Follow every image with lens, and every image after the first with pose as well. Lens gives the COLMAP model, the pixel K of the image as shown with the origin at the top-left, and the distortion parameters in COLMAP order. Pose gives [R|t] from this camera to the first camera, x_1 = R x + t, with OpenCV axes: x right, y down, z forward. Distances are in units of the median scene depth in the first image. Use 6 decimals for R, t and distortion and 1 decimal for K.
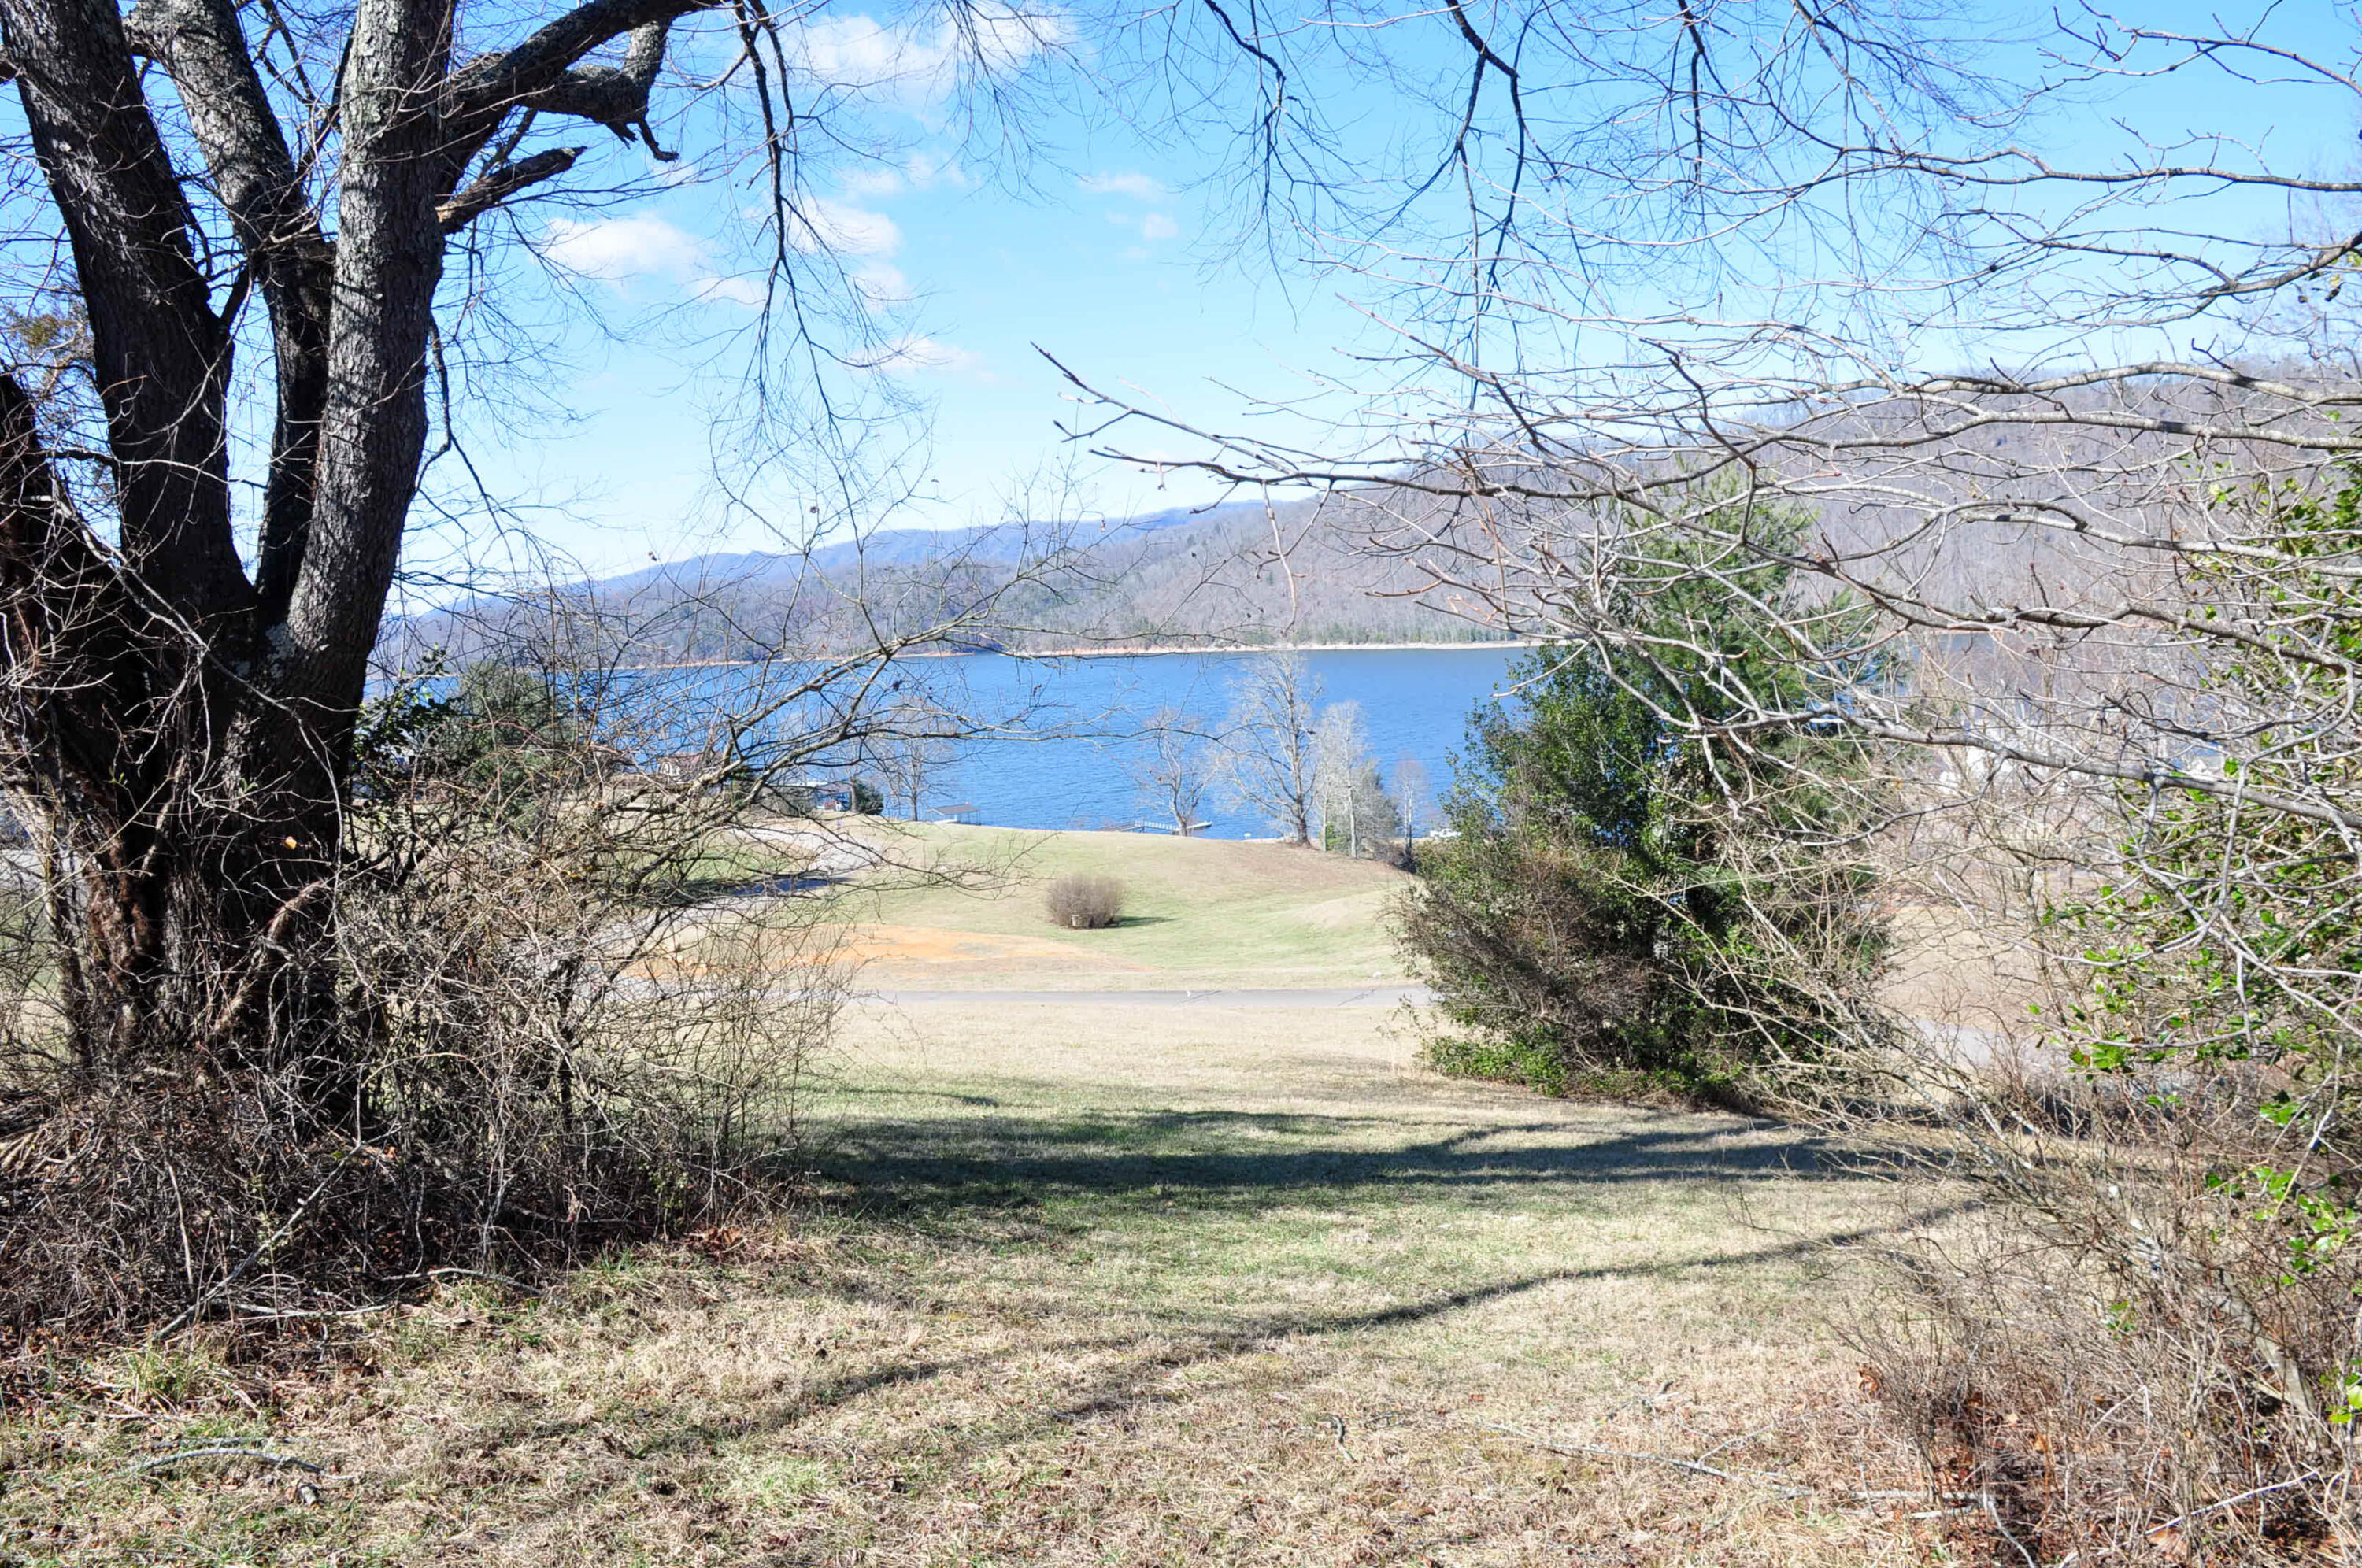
lens RADIAL K [[1800.1, 0, 1181.3], [0, 1800.1, 776.6], [0, 0, 1]] dist [-0.166404, 0.111270]
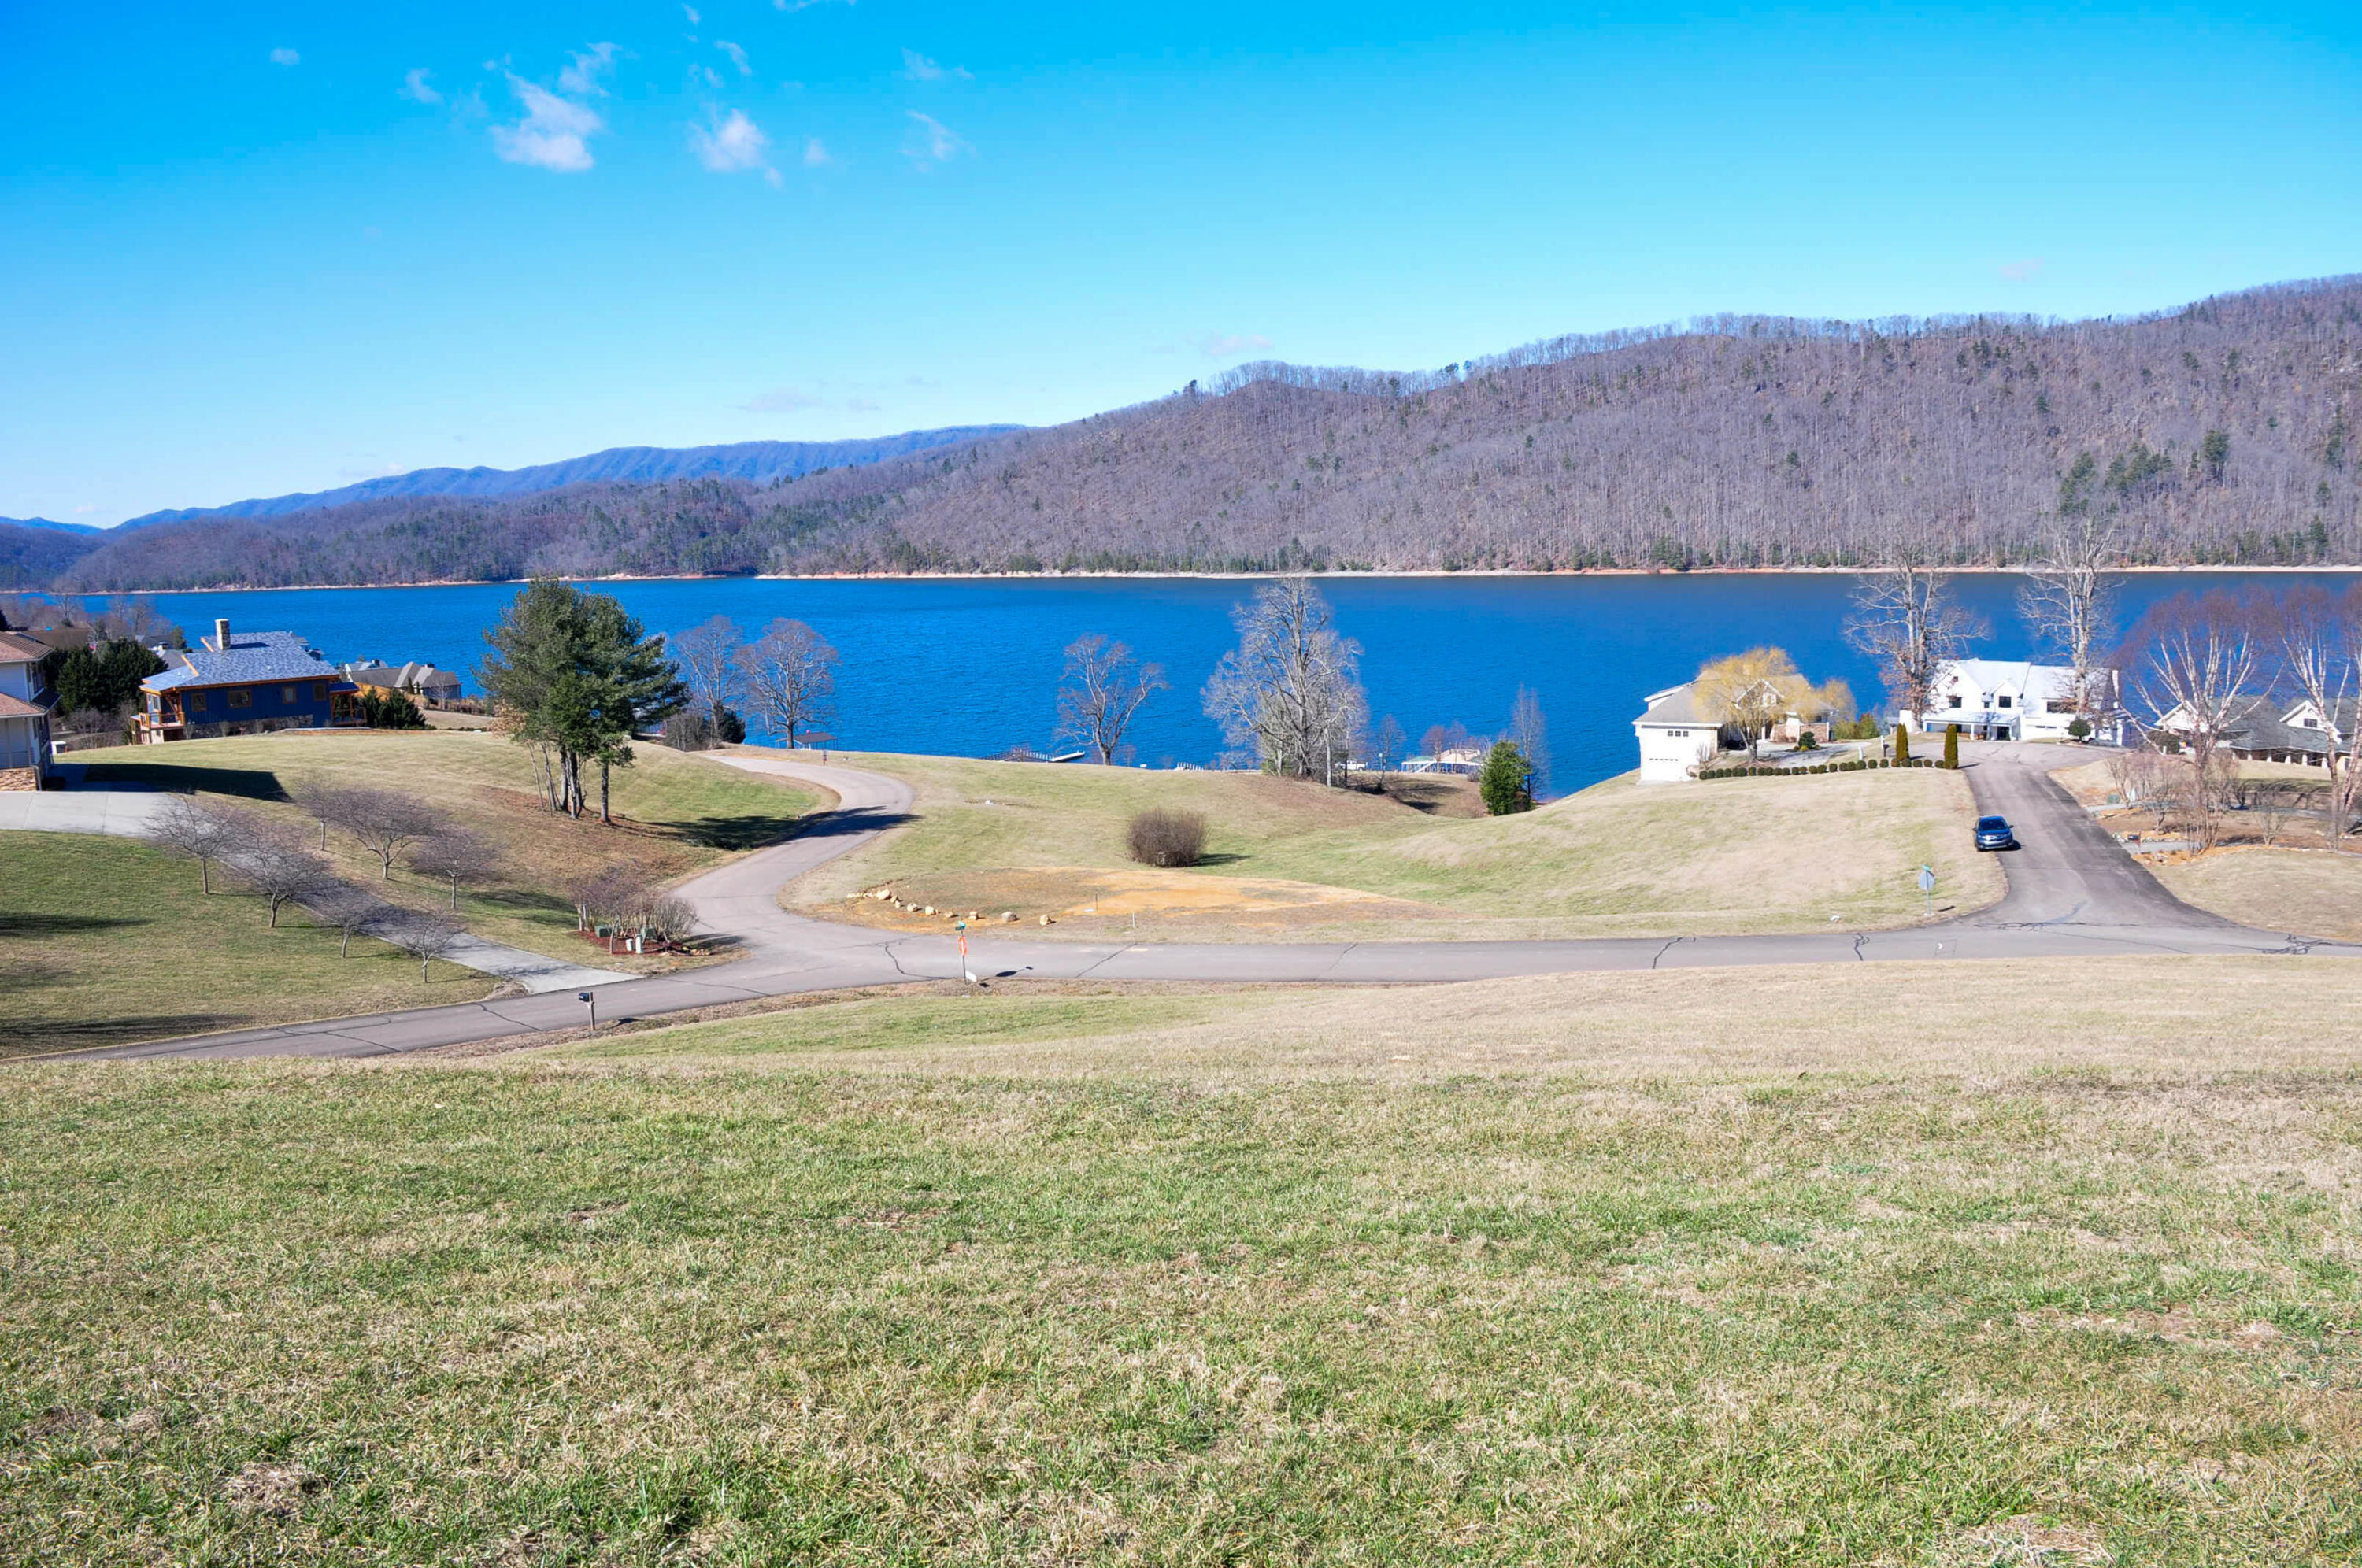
lens RADIAL K [[1800.1, 0, 1209.1], [0, 1800.1, 767.9], [0, 0, 1]] dist [-0.166404, 0.111270]
pose [[0.987505, 0.001233, 0.157584, -1.205366], [-0.006827, 0.999365, 0.034962, -0.009924], [-0.157440, -0.035601, 0.986887, 0.357699]]
